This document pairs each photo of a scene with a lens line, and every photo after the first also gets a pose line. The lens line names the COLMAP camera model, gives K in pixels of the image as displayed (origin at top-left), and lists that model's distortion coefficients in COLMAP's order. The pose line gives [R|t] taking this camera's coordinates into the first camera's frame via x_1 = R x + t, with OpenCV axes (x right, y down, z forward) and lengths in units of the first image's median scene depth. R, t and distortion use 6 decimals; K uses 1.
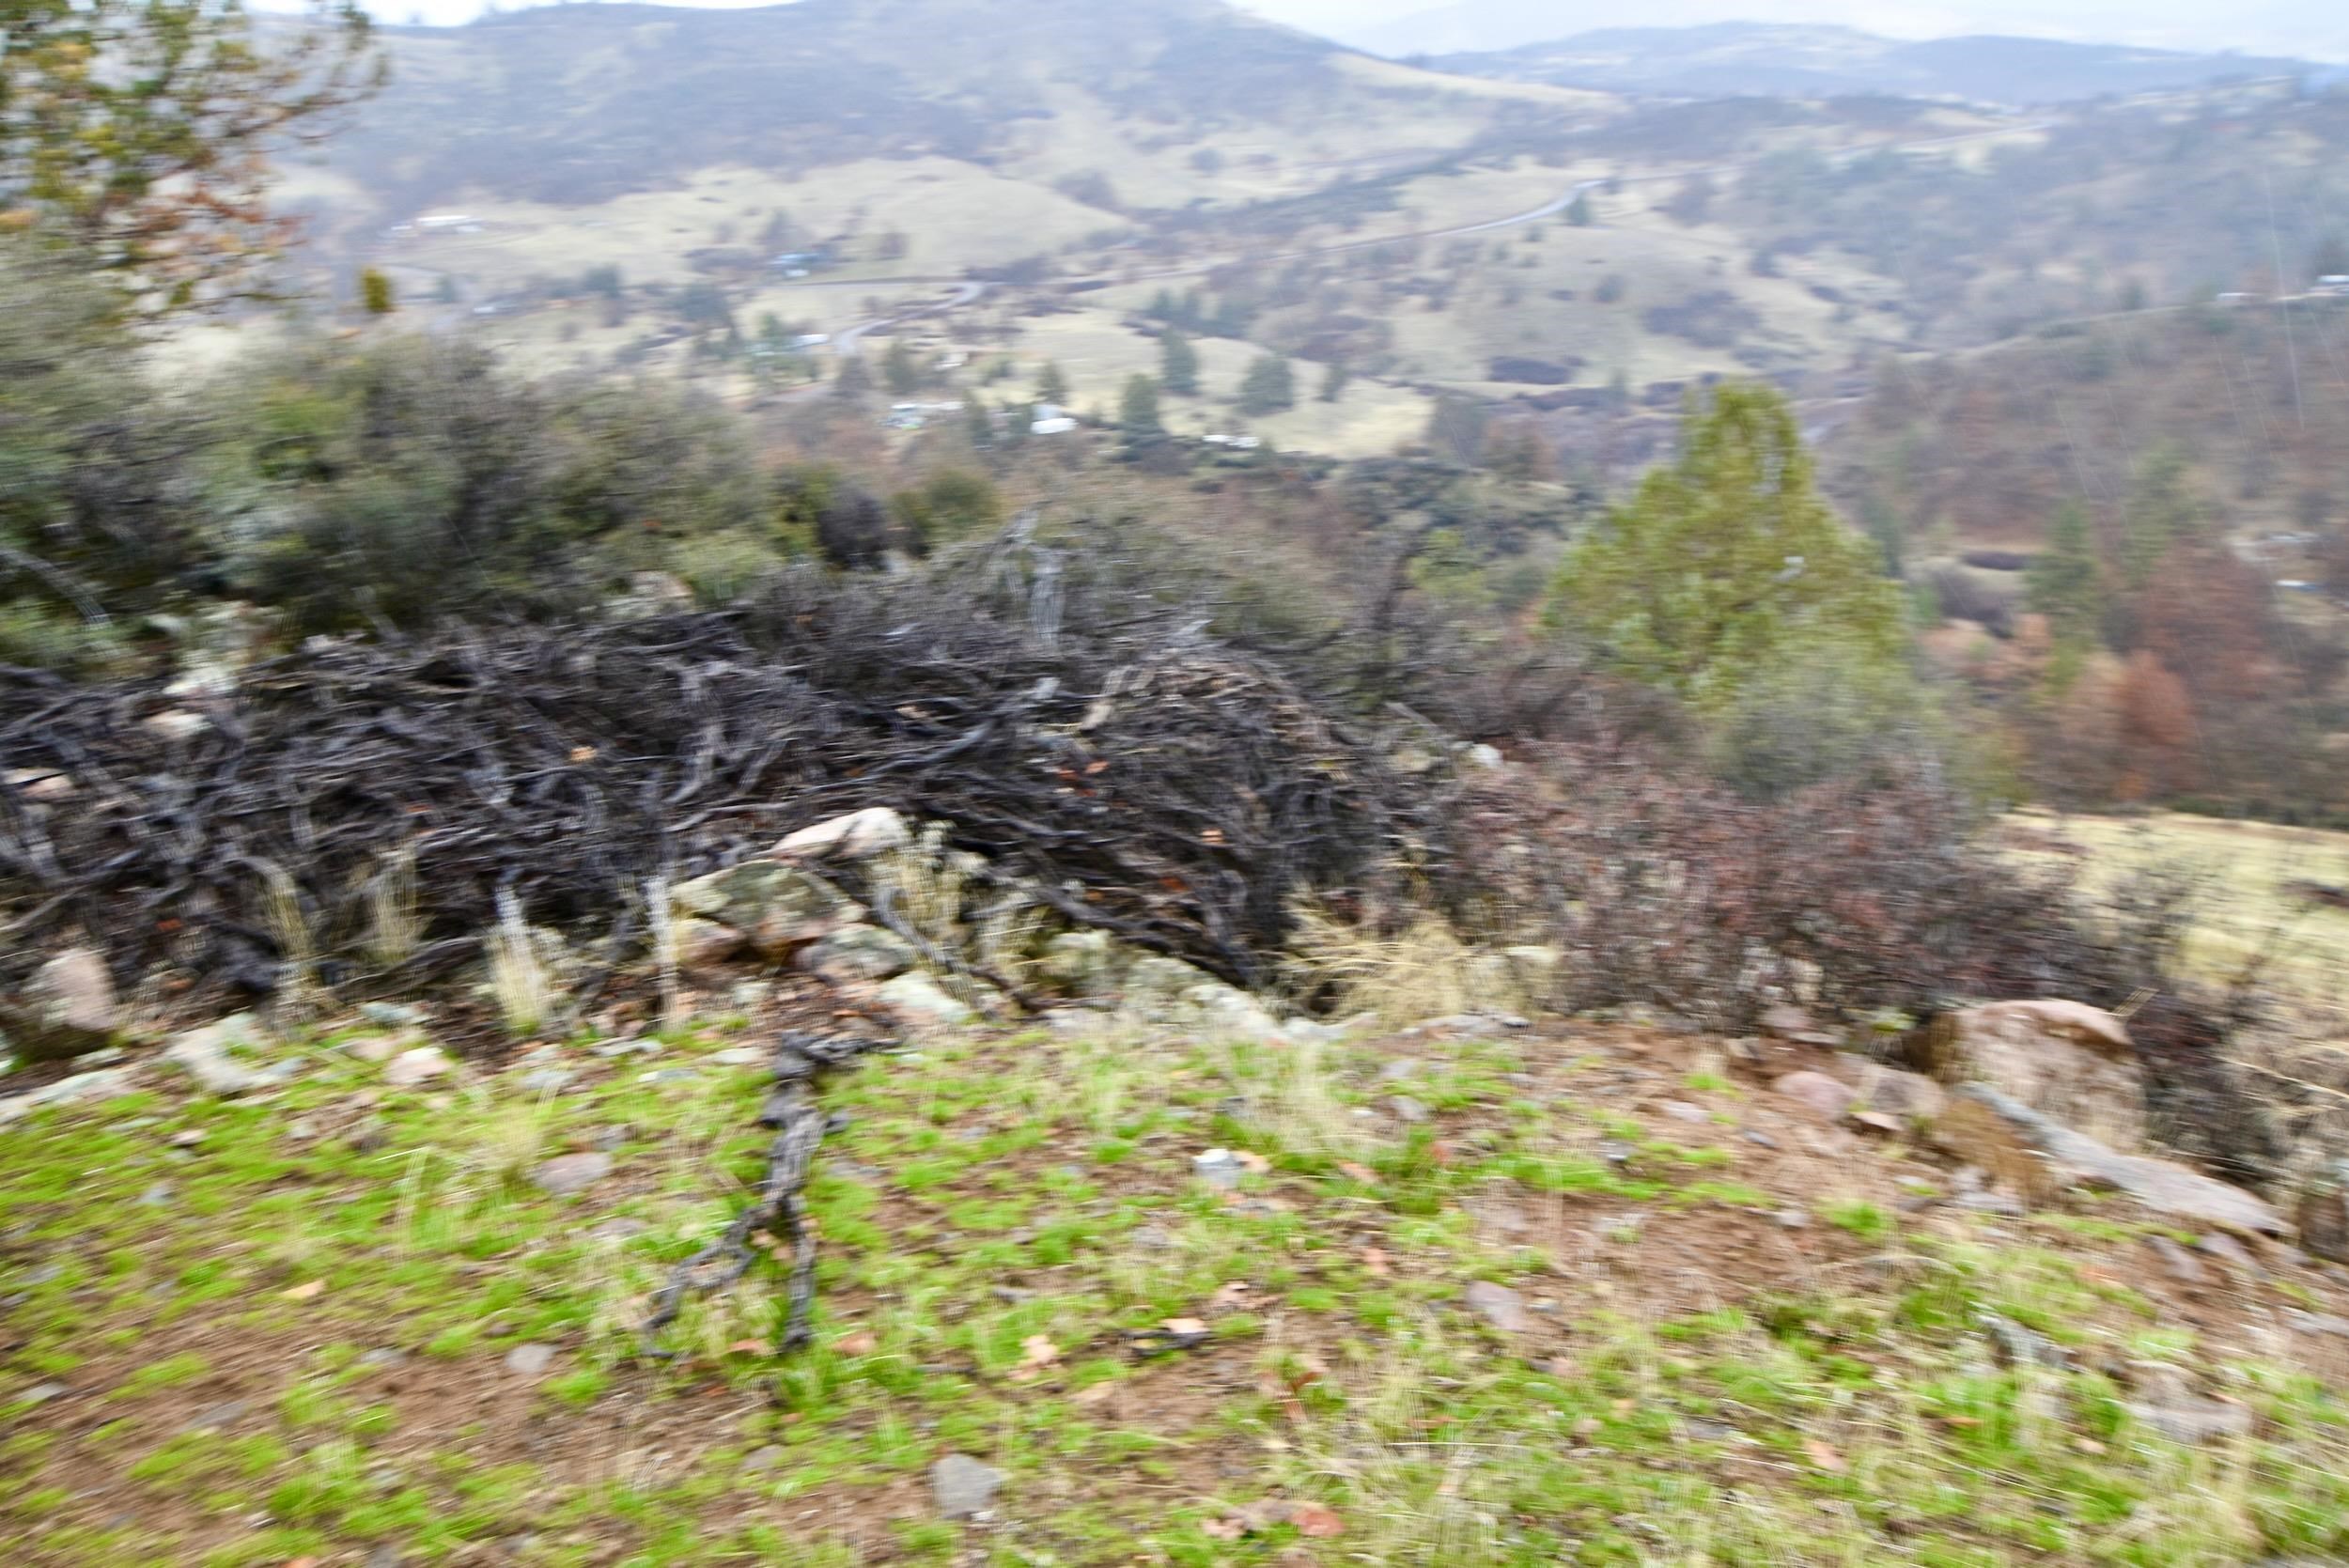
lens RADIAL K [[1743.0, 0, 1159.6], [0, 1743.0, 791.7], [0, 0, 1]] dist [-0.000916, -0.006958]
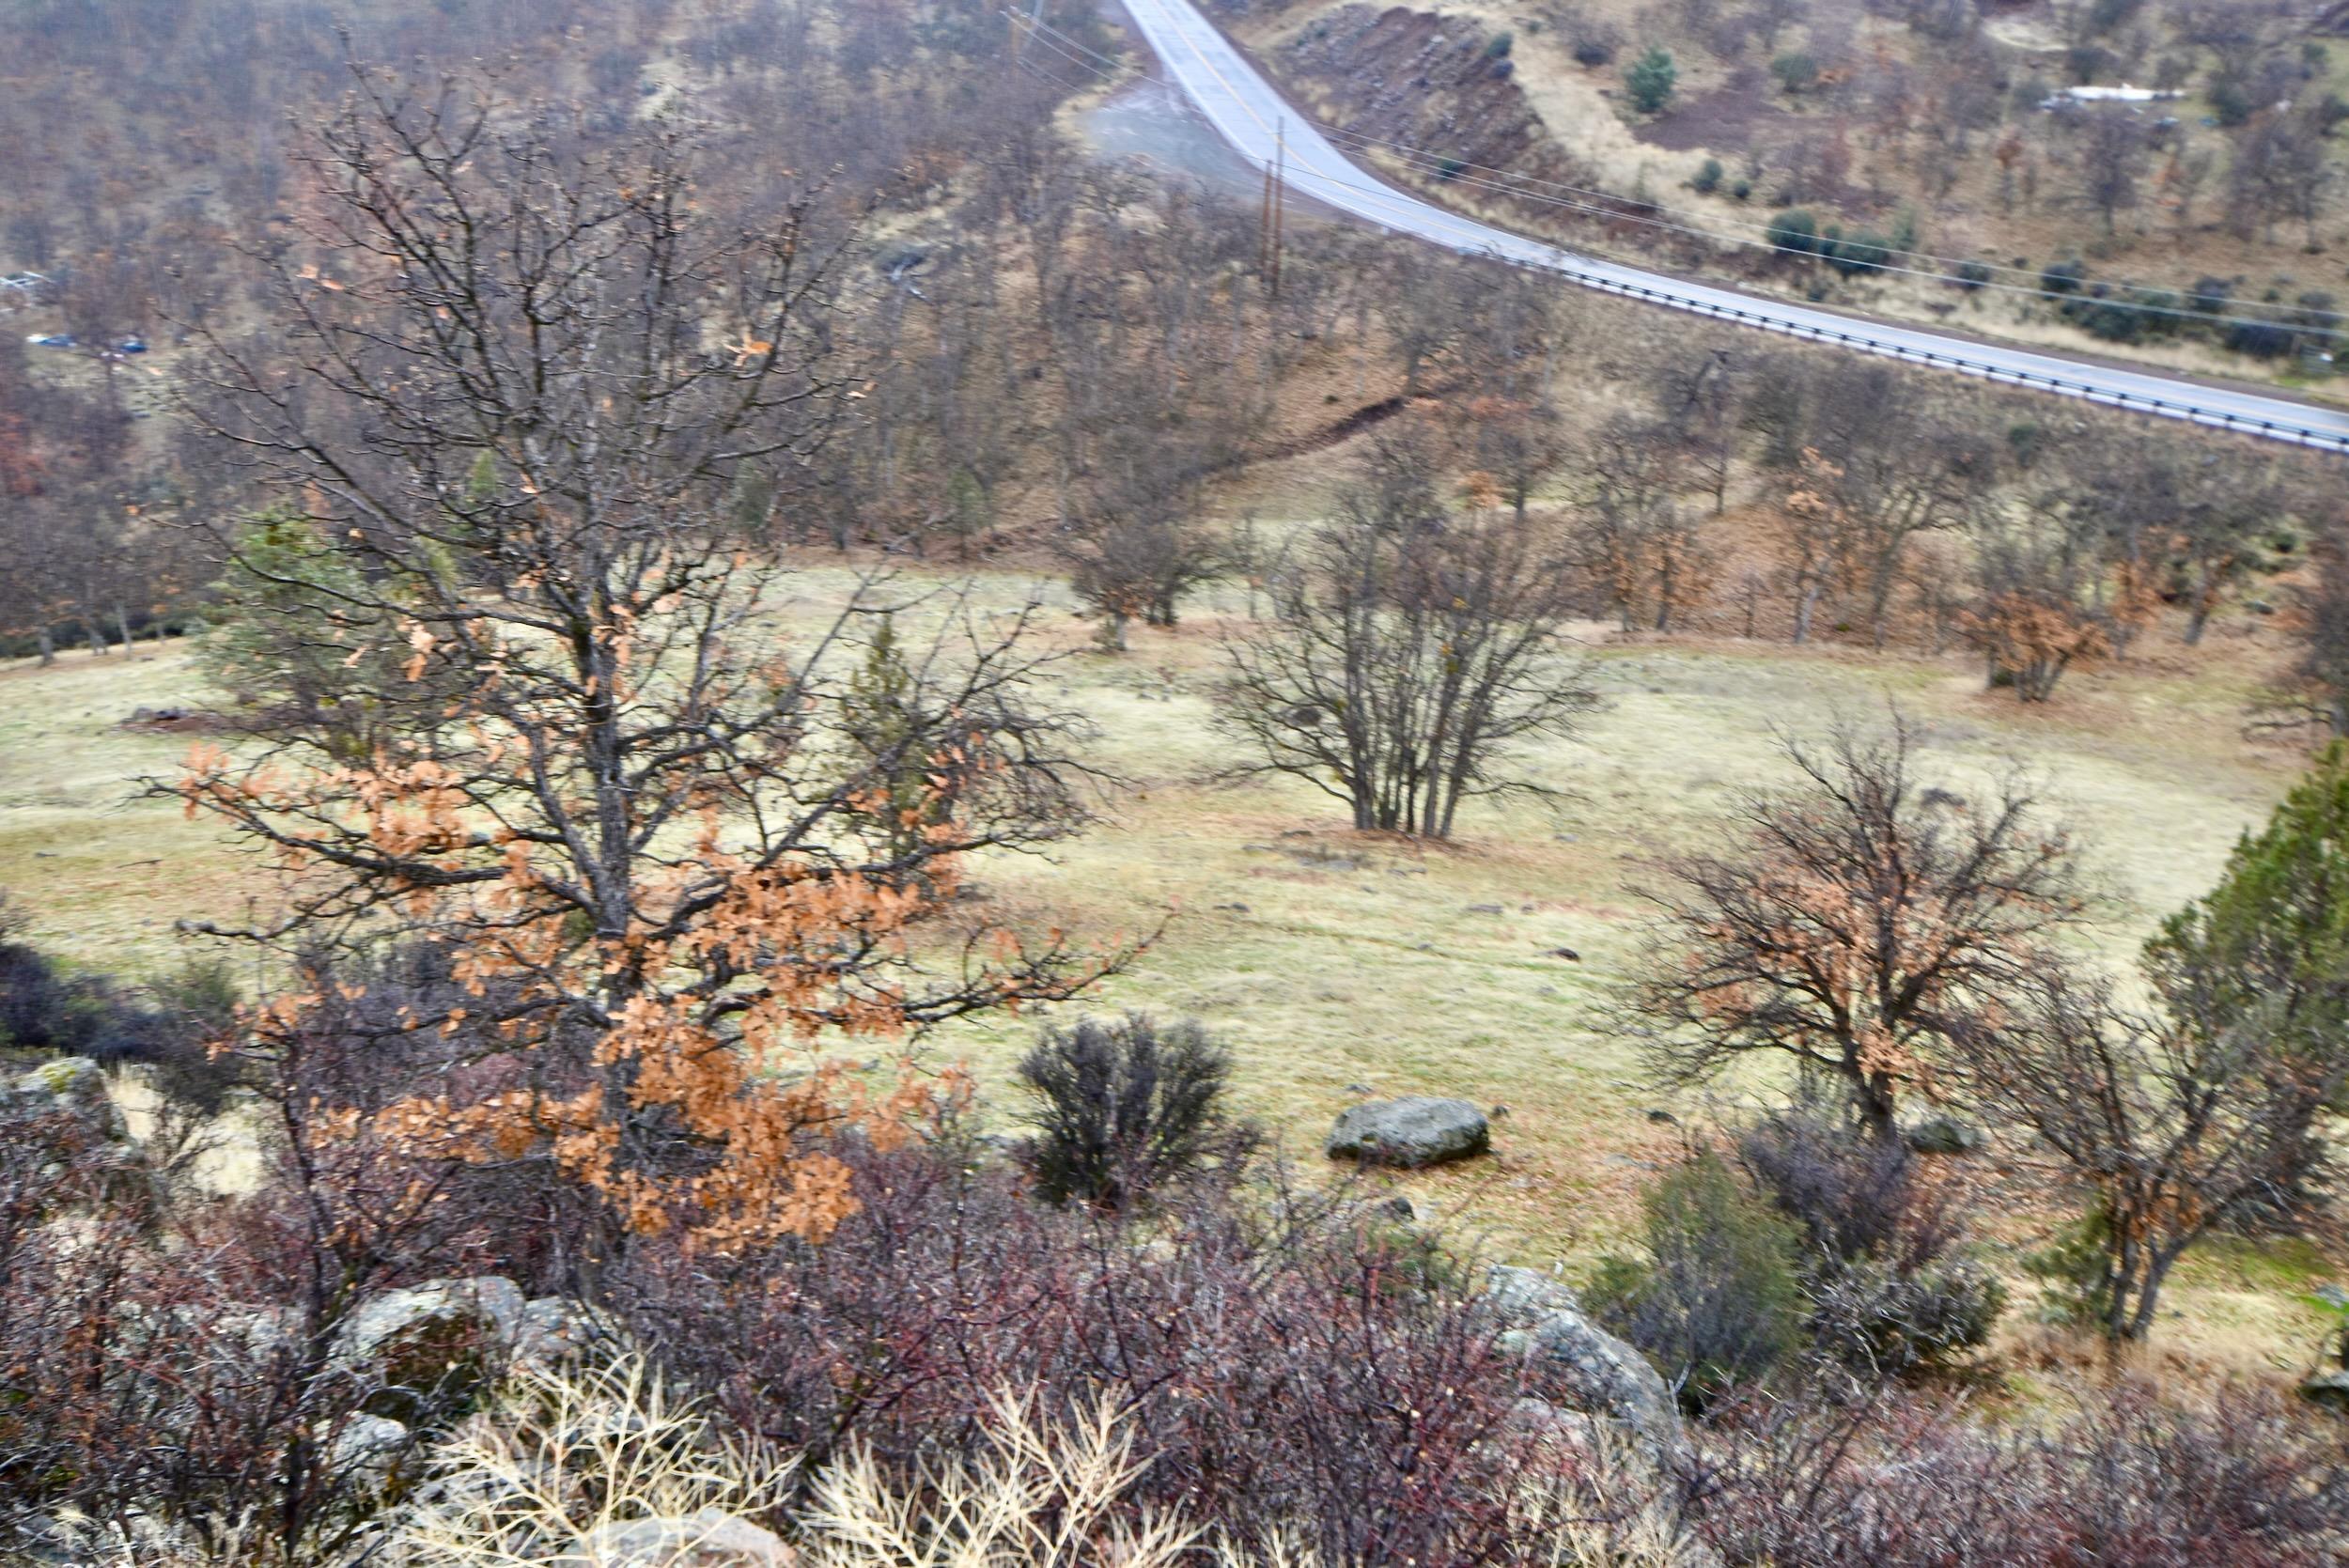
lens RADIAL K [[2385.9, 0, 1151.0], [0, 2385.9, 781.8], [0, 0, 1]] dist [-0.004914, 0.000000]
pose [[0.531635, -0.277775, 0.800128, 0.269875], [0.235045, 0.955972, 0.175705, -0.007325], [-0.813706, 0.094656, 0.573518, 0.034206]]
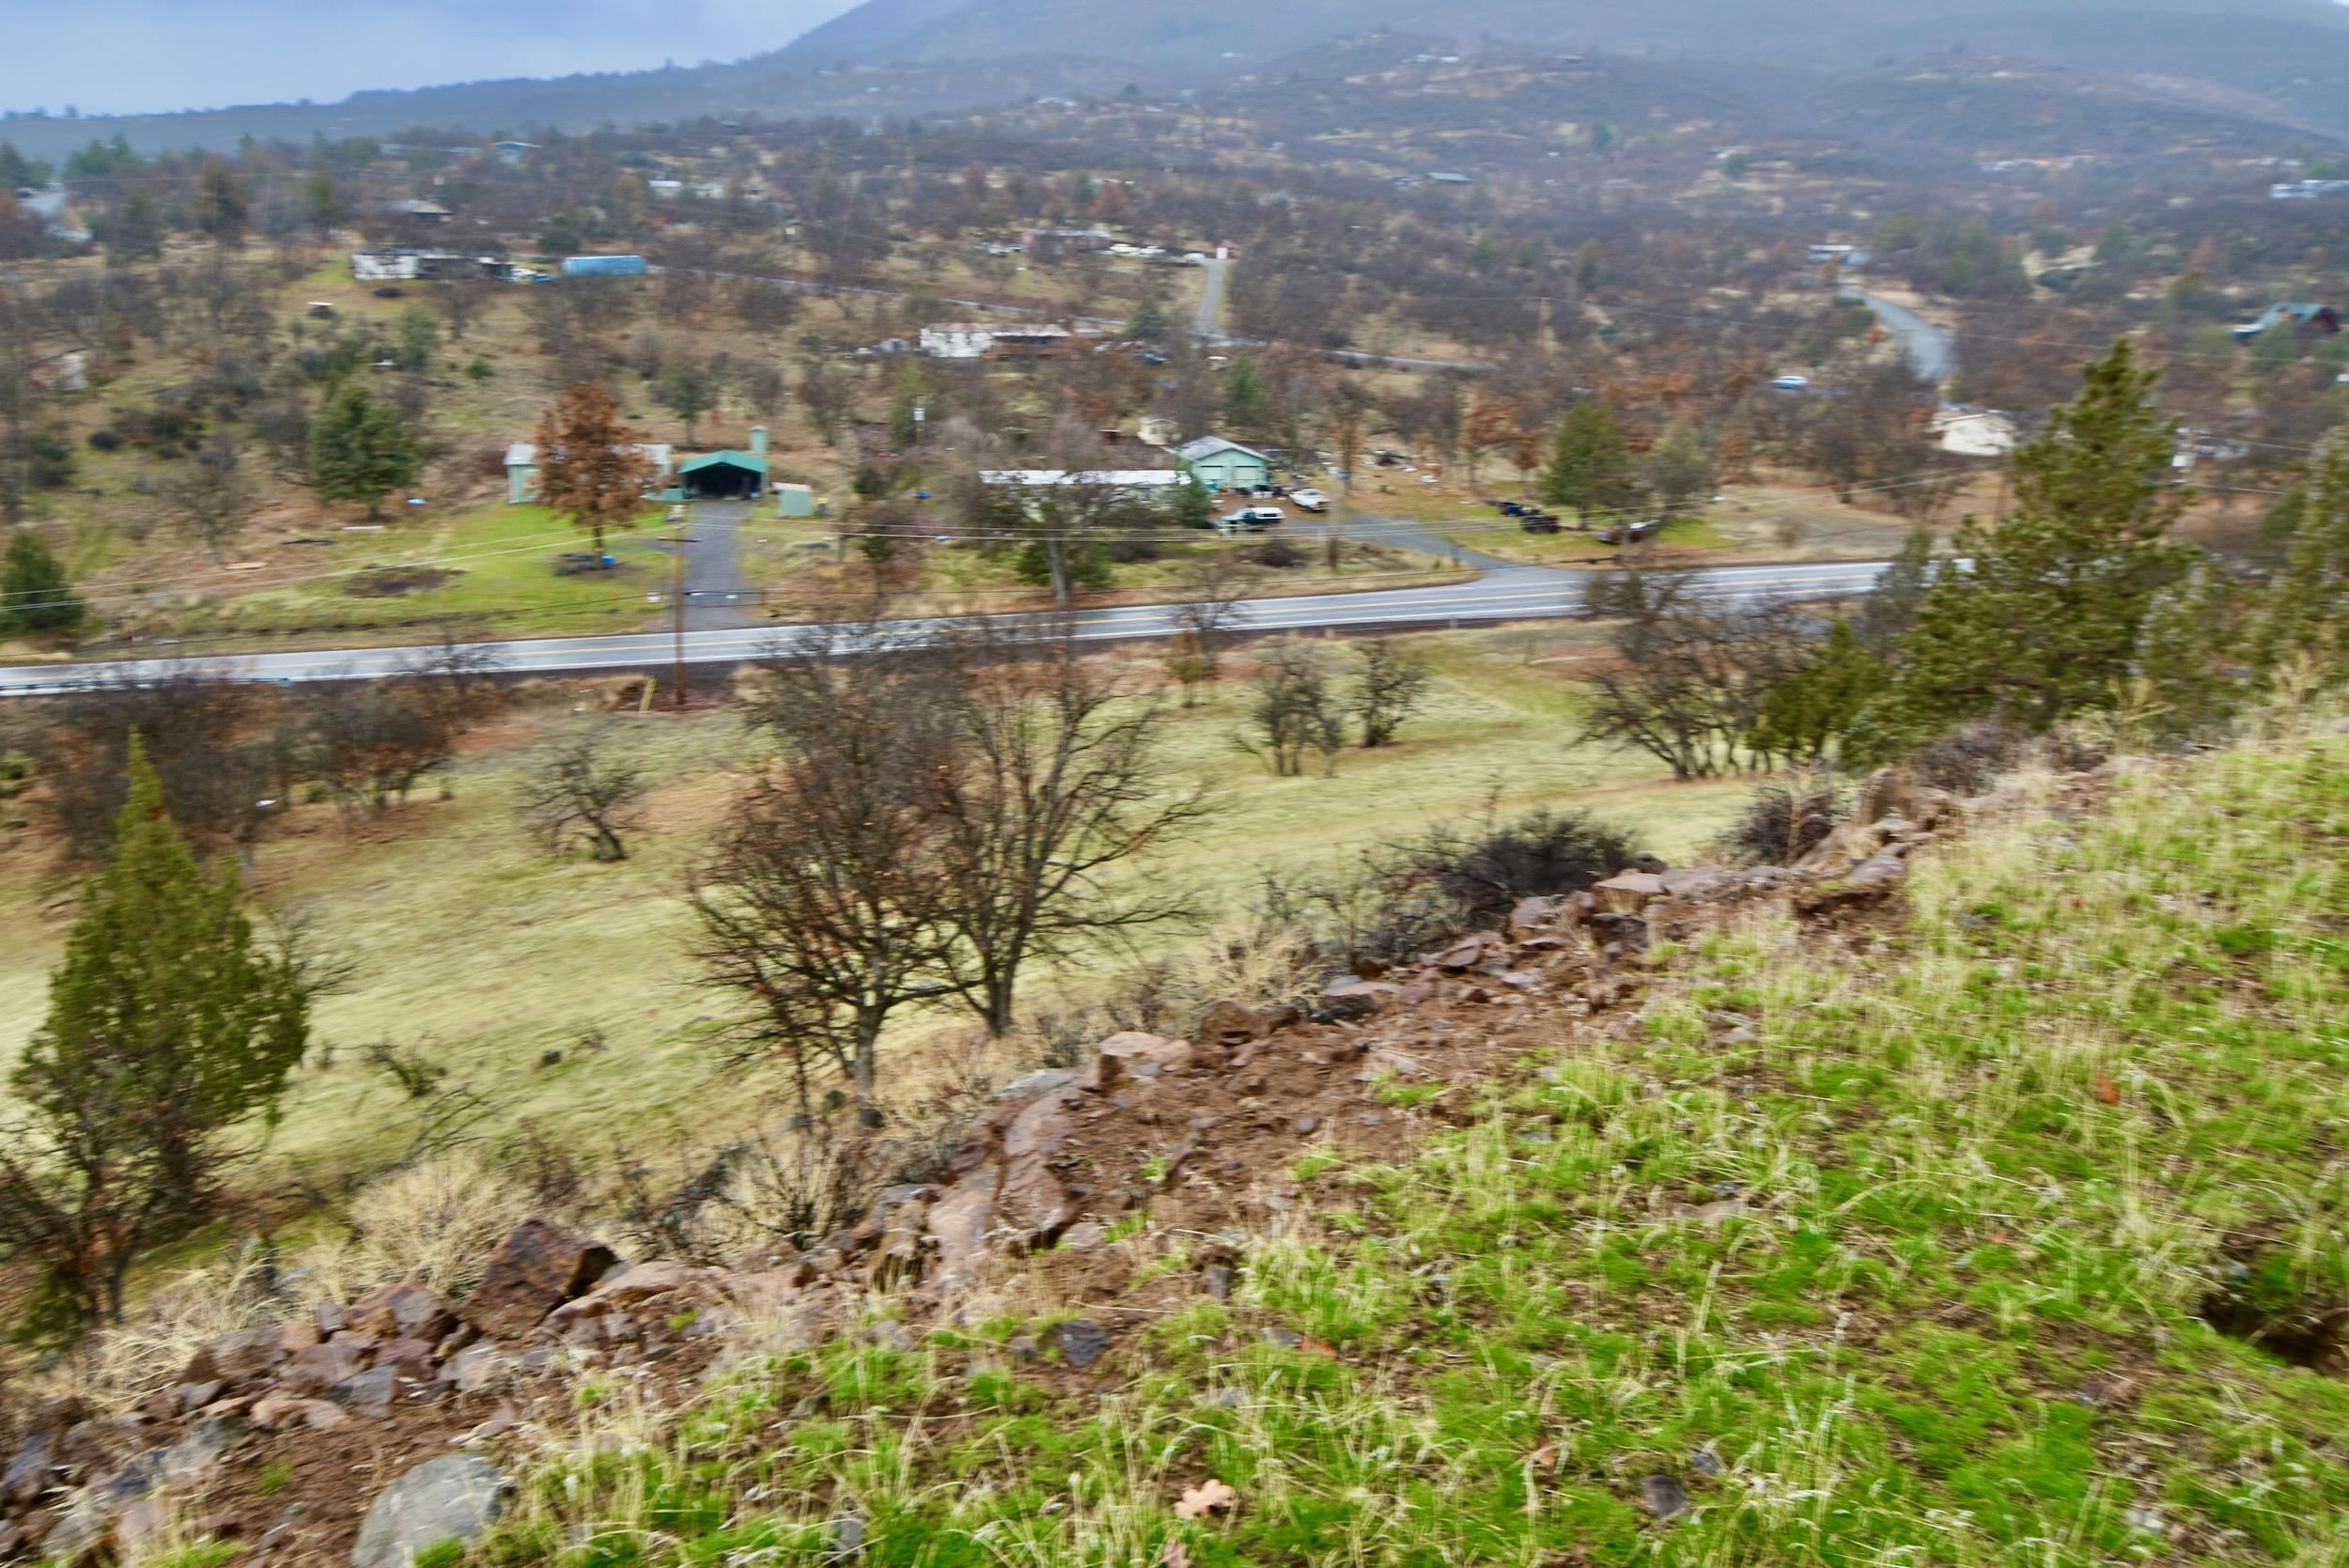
lens RADIAL K [[1743.0, 0, 1160.8], [0, 1743.0, 788.4], [0, 0, 1]] dist [-0.000916, -0.006958]
pose [[-0.480148, -0.232246, 0.845884, 0.024358], [0.299010, 0.863227, 0.406734, 0.014013], [-0.824652, 0.448220, -0.345033, -0.043446]]
